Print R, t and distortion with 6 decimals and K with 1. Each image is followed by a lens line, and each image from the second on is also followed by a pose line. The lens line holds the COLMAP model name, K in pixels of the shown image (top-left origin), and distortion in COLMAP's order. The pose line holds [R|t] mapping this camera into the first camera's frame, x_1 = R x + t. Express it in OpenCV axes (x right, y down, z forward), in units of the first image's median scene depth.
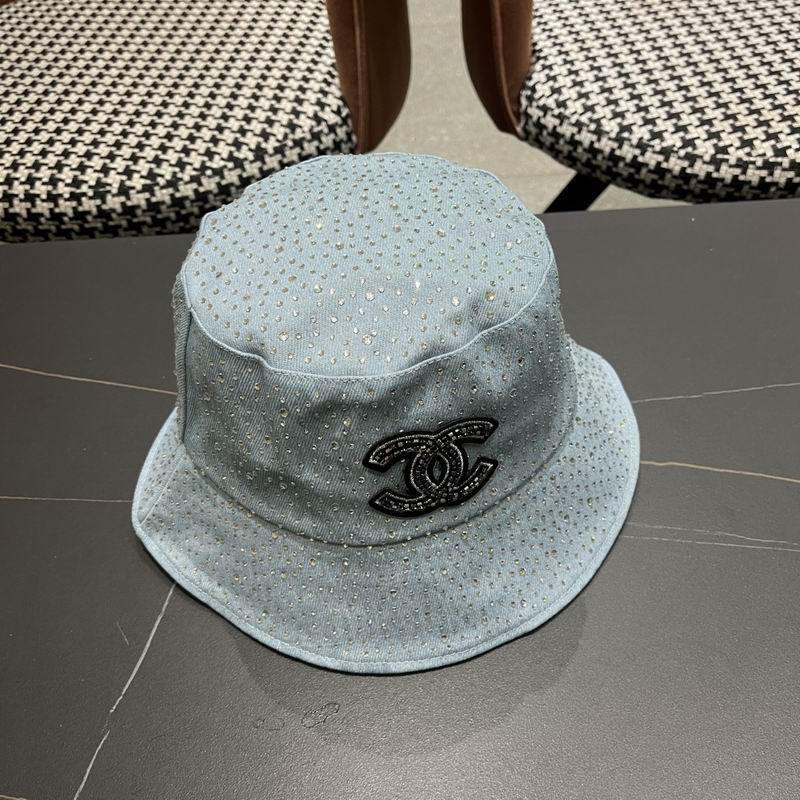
lens RADIAL K [[834.6, 0, 402.2], [0, 834.6, 407.3], [0, 0, 1]] dist [0.009696, 0.000000]
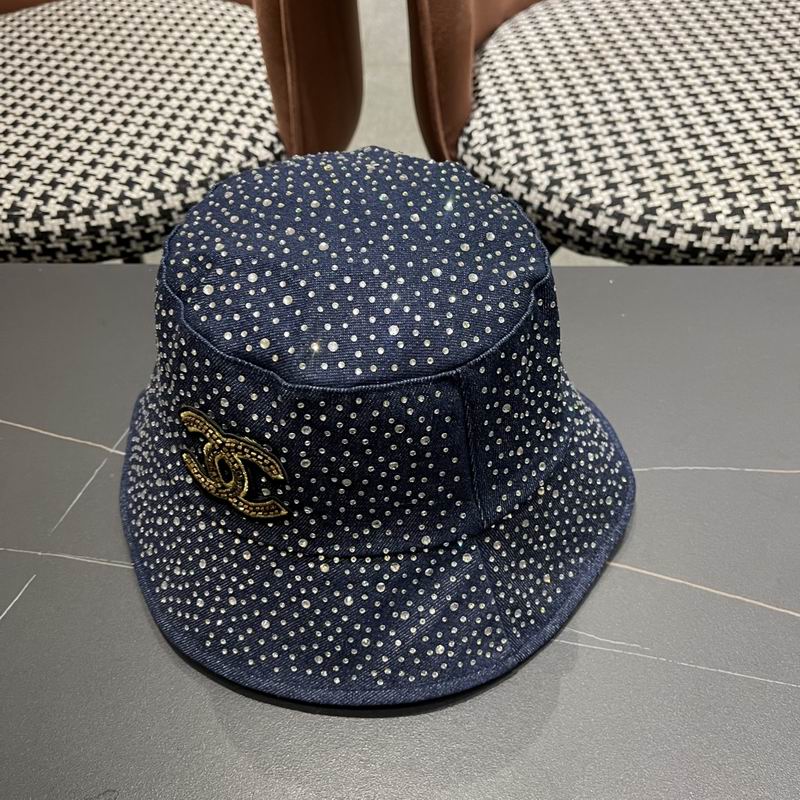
lens RADIAL K [[834.6, 0, 397.0], [0, 834.6, 395.9], [0, 0, 1]] dist [0.009696, 0.000000]
pose [[0.997087, 0.065999, -0.038222, 0.136829], [-0.067626, 0.996786, -0.042946, -0.034324], [0.035265, 0.045406, 0.998346, 0.043797]]
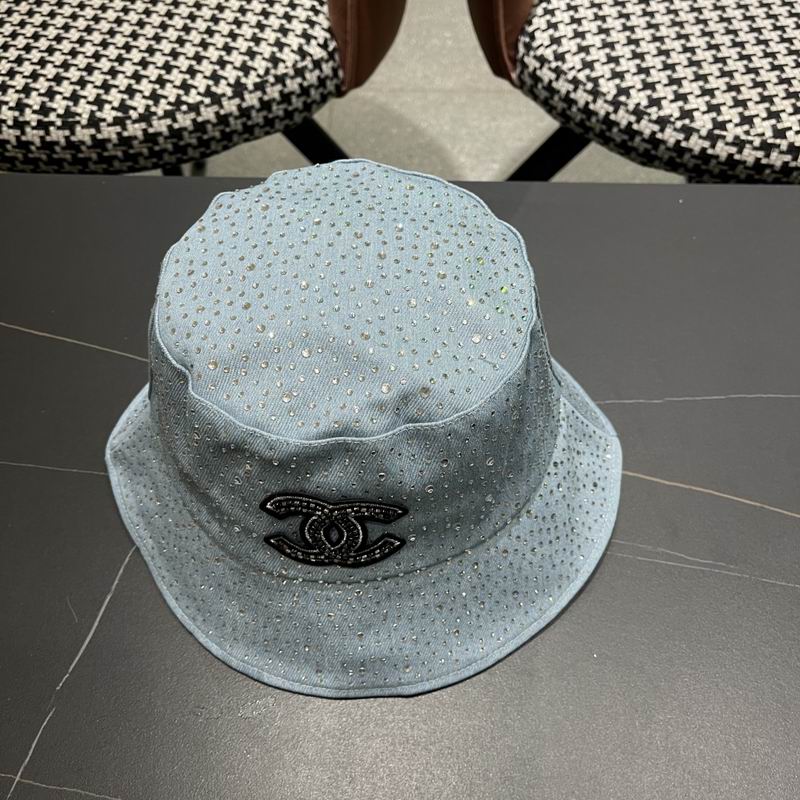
lens RADIAL K [[834.6, 0, 397.2], [0, 834.6, 404.0], [0, 0, 1]] dist [0.009696, 0.000000]
pose [[0.997757, 0.066044, 0.010900, 0.023193], [-0.066911, 0.988616, 0.134767, -0.092089], [-0.001875, -0.135194, 0.990817, 0.008837]]
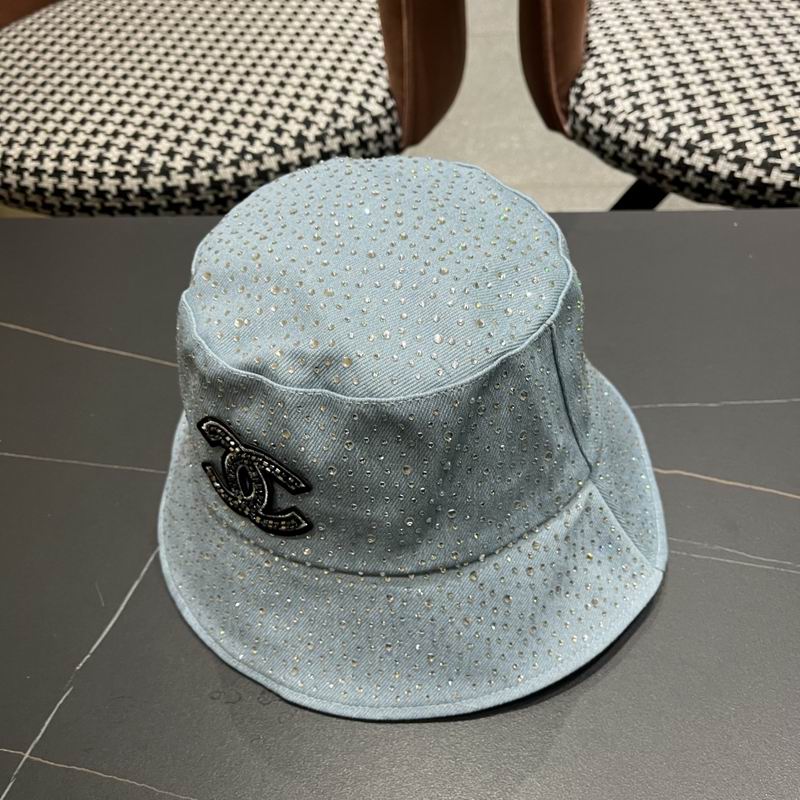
lens RADIAL K [[834.6, 0, 392.9], [0, 834.6, 407.6], [0, 0, 1]] dist [0.009696, 0.000000]
pose [[0.992447, 0.070739, -0.100224, 0.064871], [-0.072150, 0.997338, -0.010518, 0.019395], [0.099213, 0.017669, 0.994909, 0.016654]]
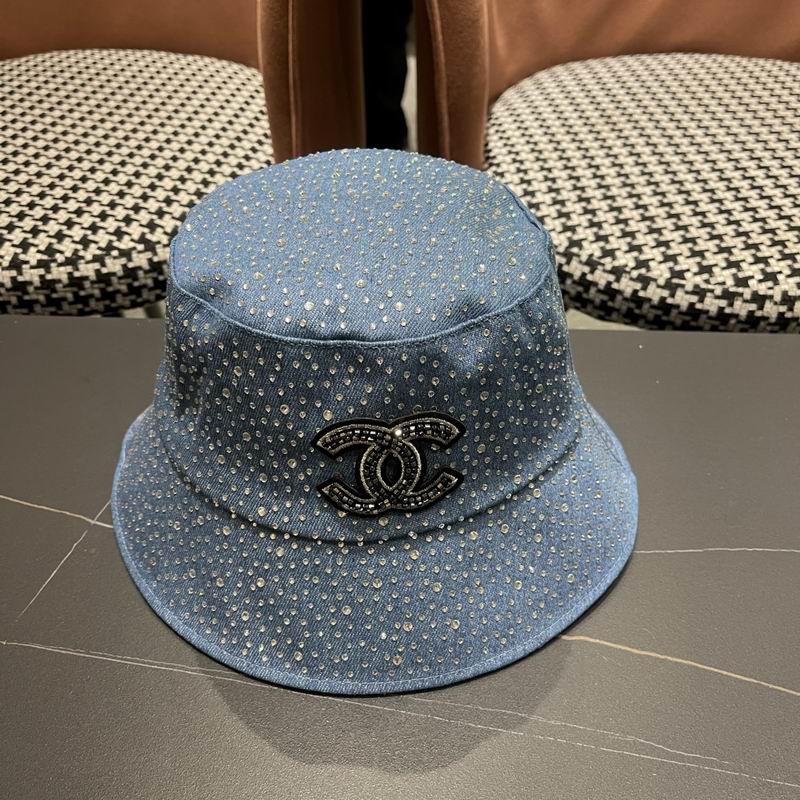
lens RADIAL K [[834.6, 0, 397.0], [0, 834.6, 409.0], [0, 0, 1]] dist [0.009696, 0.000000]
pose [[0.996686, 0.081339, -0.000945, 0.088270], [-0.080815, 0.988807, -0.125416, -0.025098], [-0.009267, 0.125077, 0.992104, 0.120457]]
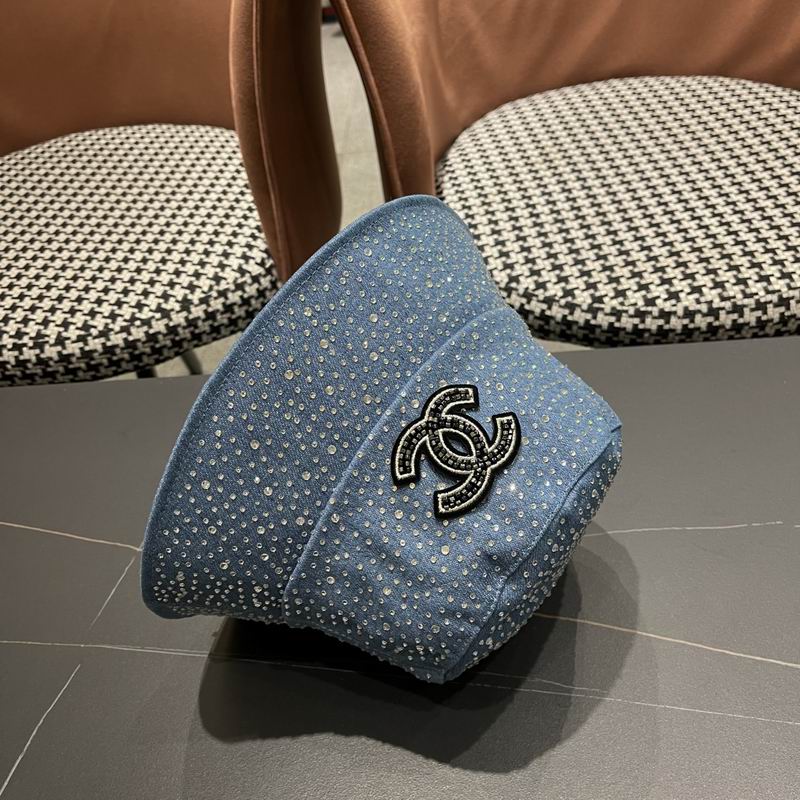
lens RADIAL K [[834.6, 0, 396.9], [0, 834.6, 404.0], [0, 0, 1]] dist [0.009696, 0.000000]
pose [[0.998712, -0.008680, -0.049984, 0.166423], [0.003546, 0.994789, -0.101889, -0.060531], [0.050608, 0.101581, 0.993539, -0.071342]]
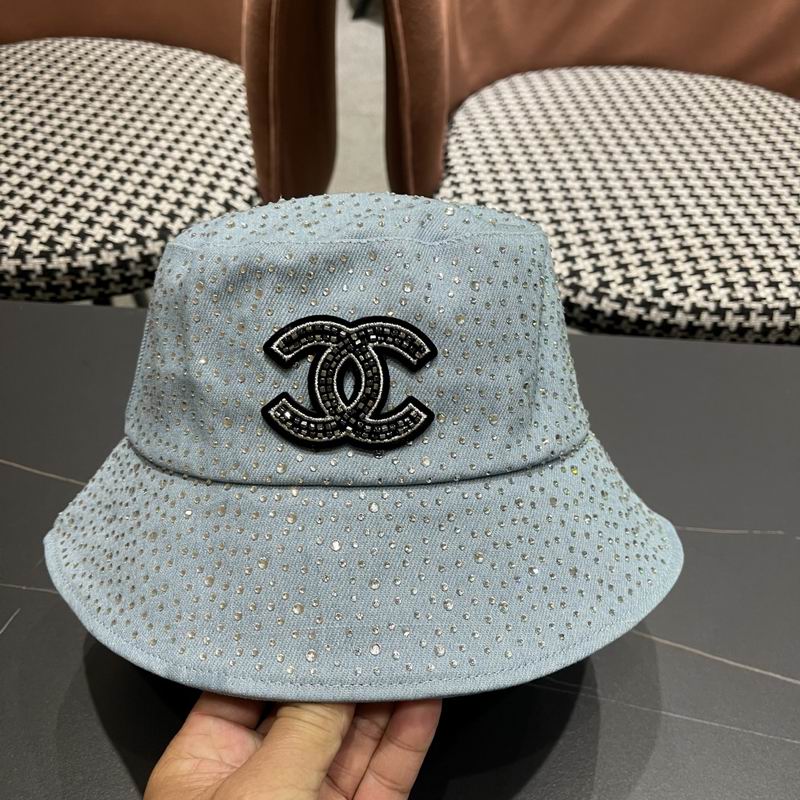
lens RADIAL K [[834.6, 0, 397.0], [0, 834.6, 400.8], [0, 0, 1]] dist [0.009696, 0.000000]
pose [[0.993323, 0.109557, 0.036151, 0.099392], [-0.106010, 0.990408, -0.088622, -0.042519], [-0.045513, 0.084198, 0.995409, -0.008824]]
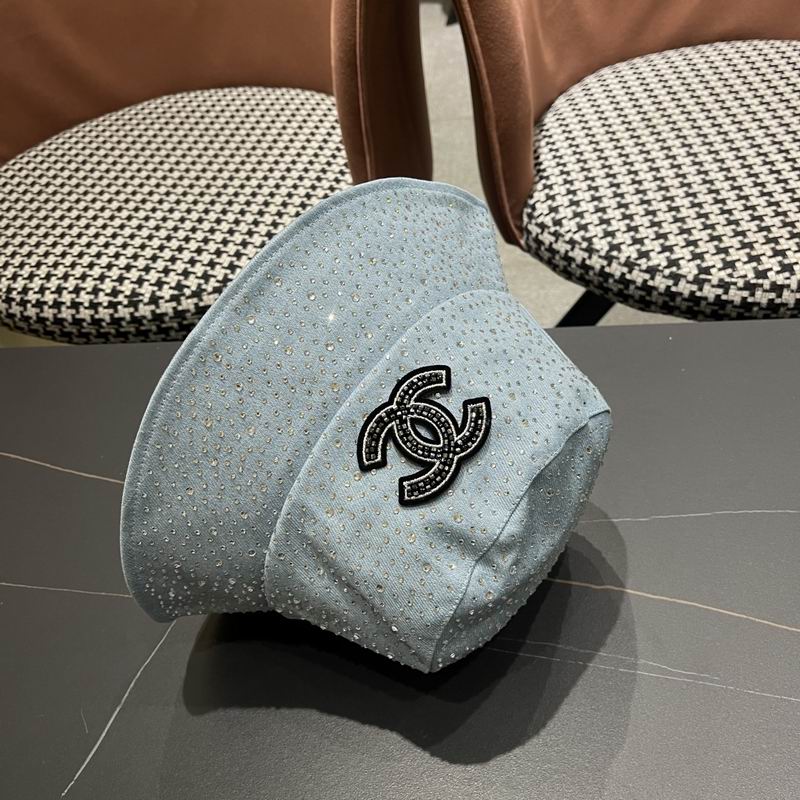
lens RADIAL K [[834.6, 0, 398.6], [0, 834.6, 391.9], [0, 0, 1]] dist [0.009696, 0.000000]
pose [[0.992395, 0.025340, -0.120458, 0.127451], [-0.035552, 0.995882, -0.083400, -0.054825], [0.117848, 0.087048, 0.989209, -0.055040]]
